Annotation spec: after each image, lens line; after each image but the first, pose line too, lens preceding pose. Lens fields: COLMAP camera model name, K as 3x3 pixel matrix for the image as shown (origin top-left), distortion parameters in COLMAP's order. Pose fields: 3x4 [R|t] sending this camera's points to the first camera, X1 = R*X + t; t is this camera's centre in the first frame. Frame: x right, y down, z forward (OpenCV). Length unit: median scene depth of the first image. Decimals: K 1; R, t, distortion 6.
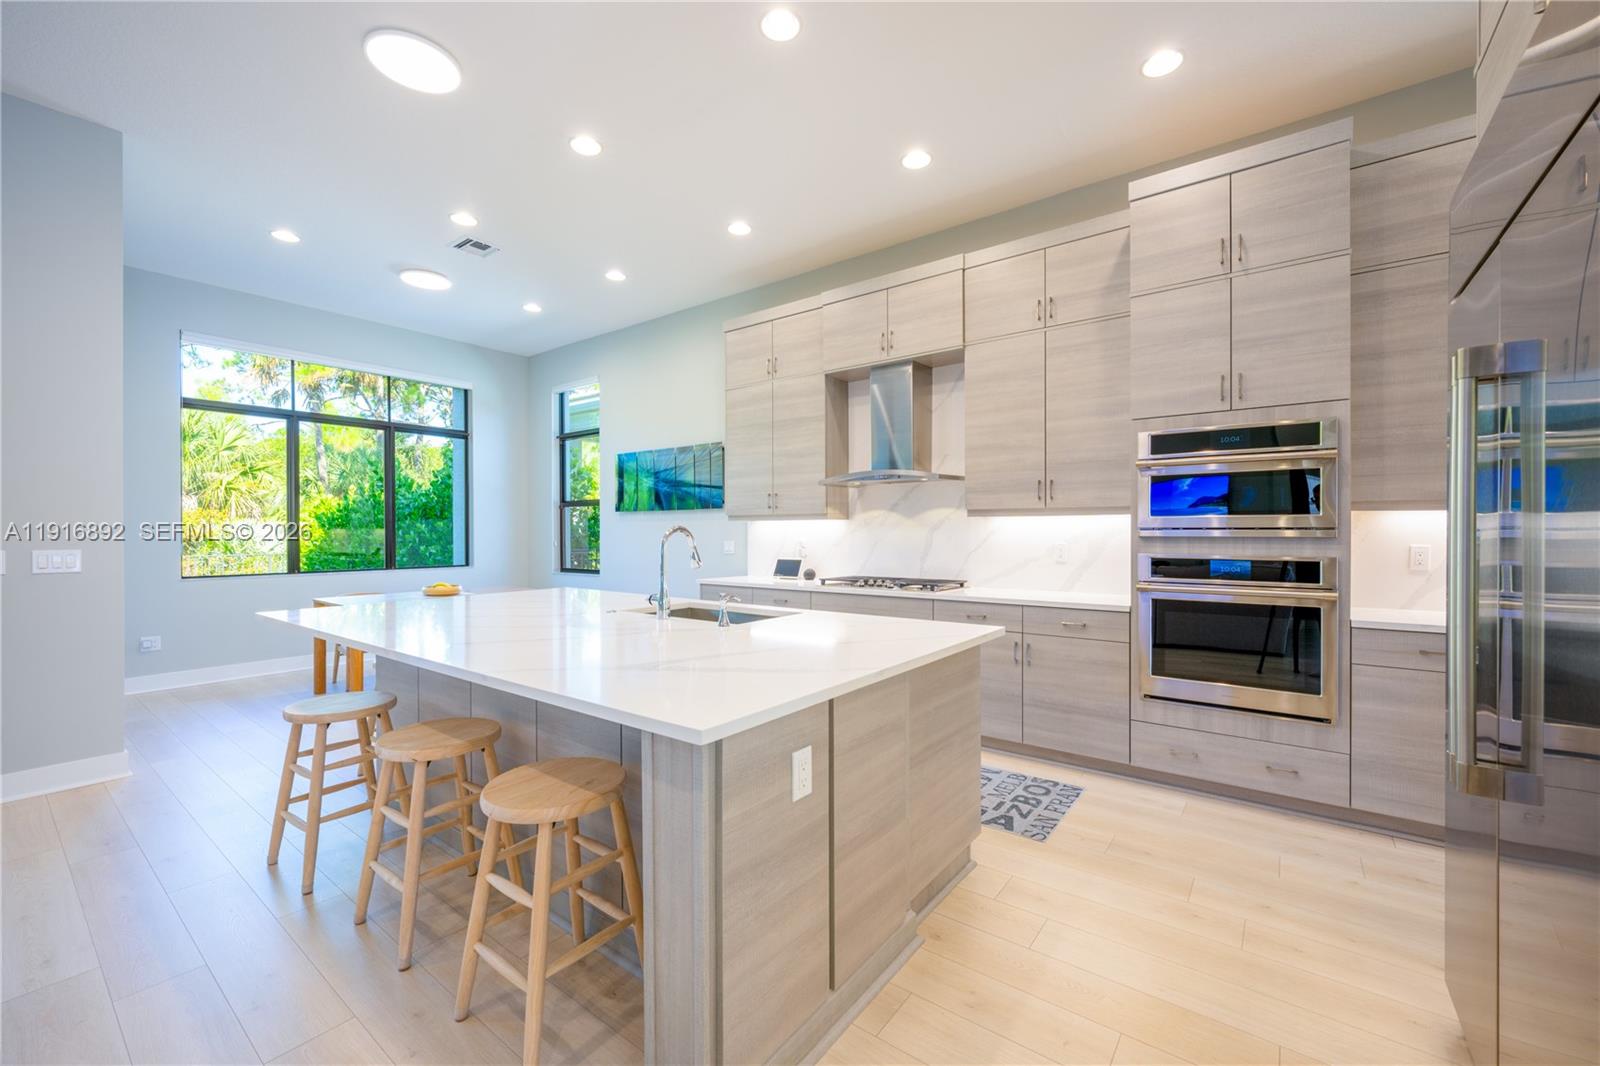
lens RADIAL K [[641.8, 0, 793.3], [0, 641.8, 534.2], [0, 0, 1]] dist [-0.000839, -0.000280]
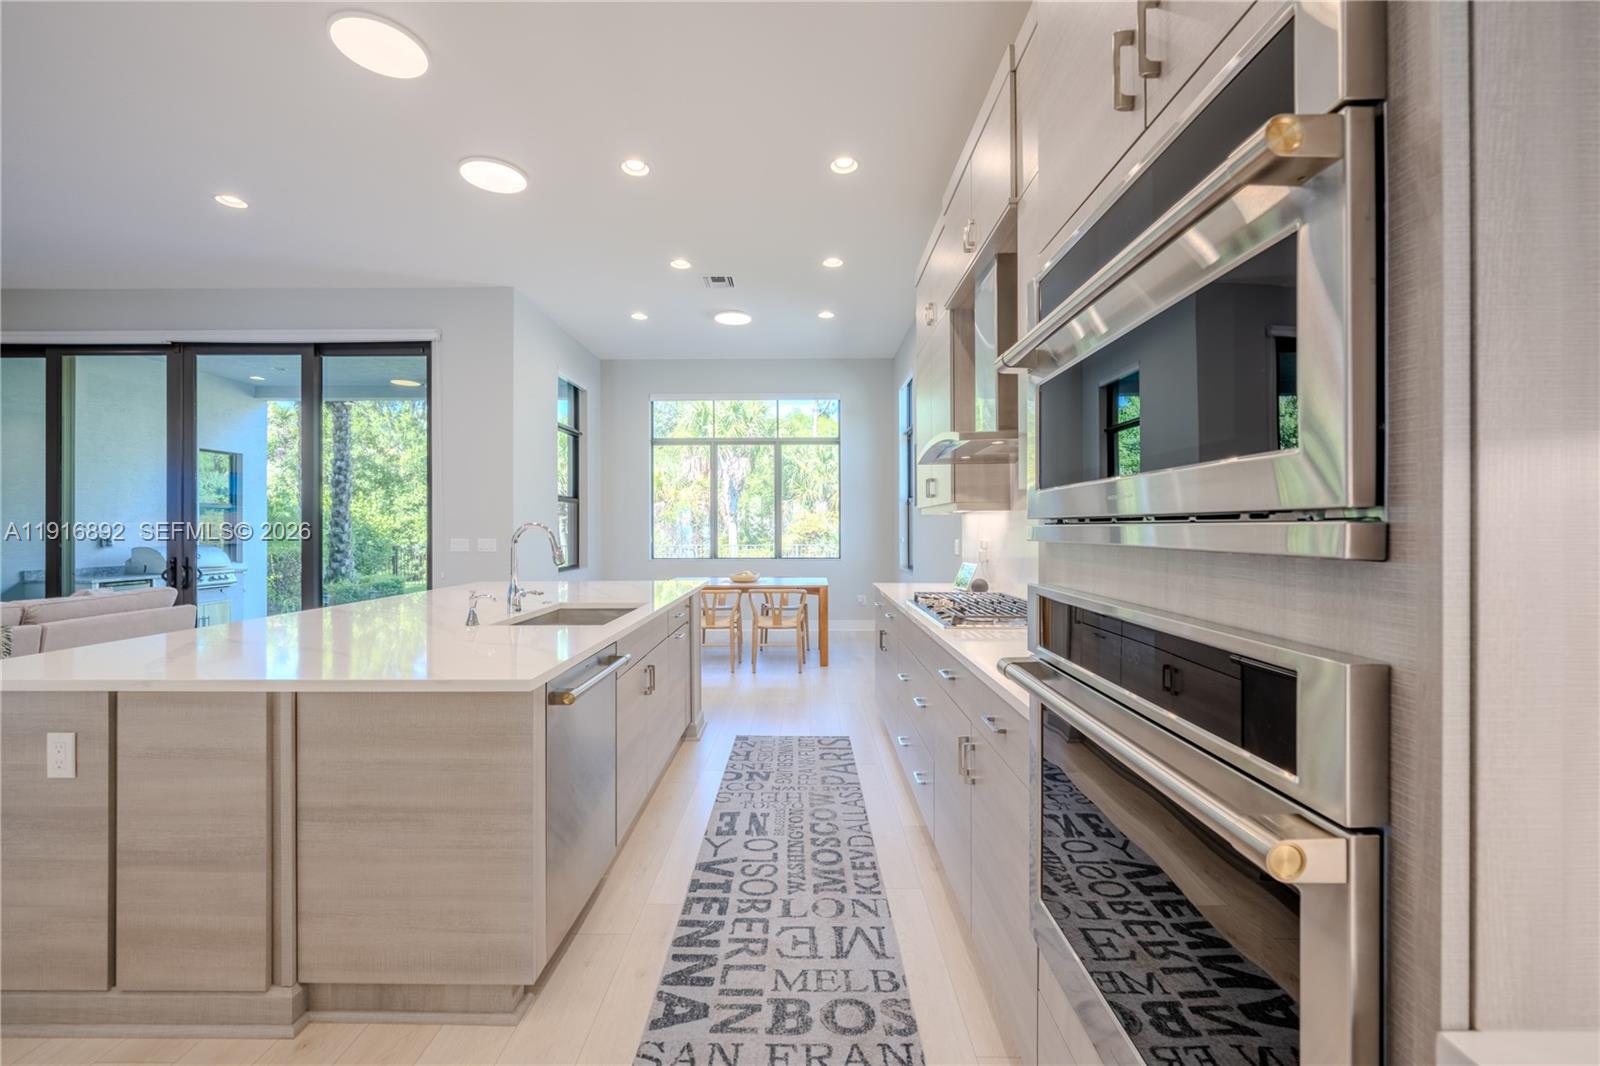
lens RADIAL K [[641.8, 0, 803.3], [0, 641.8, 526.7], [0, 0, 1]] dist [-0.000839, -0.000280]
pose [[0.602015, -0.002198, -0.798482, 0.813881], [-0.000922, 0.999994, -0.003447, -0.004997], [0.798484, 0.002812, 0.602009, 0.674646]]
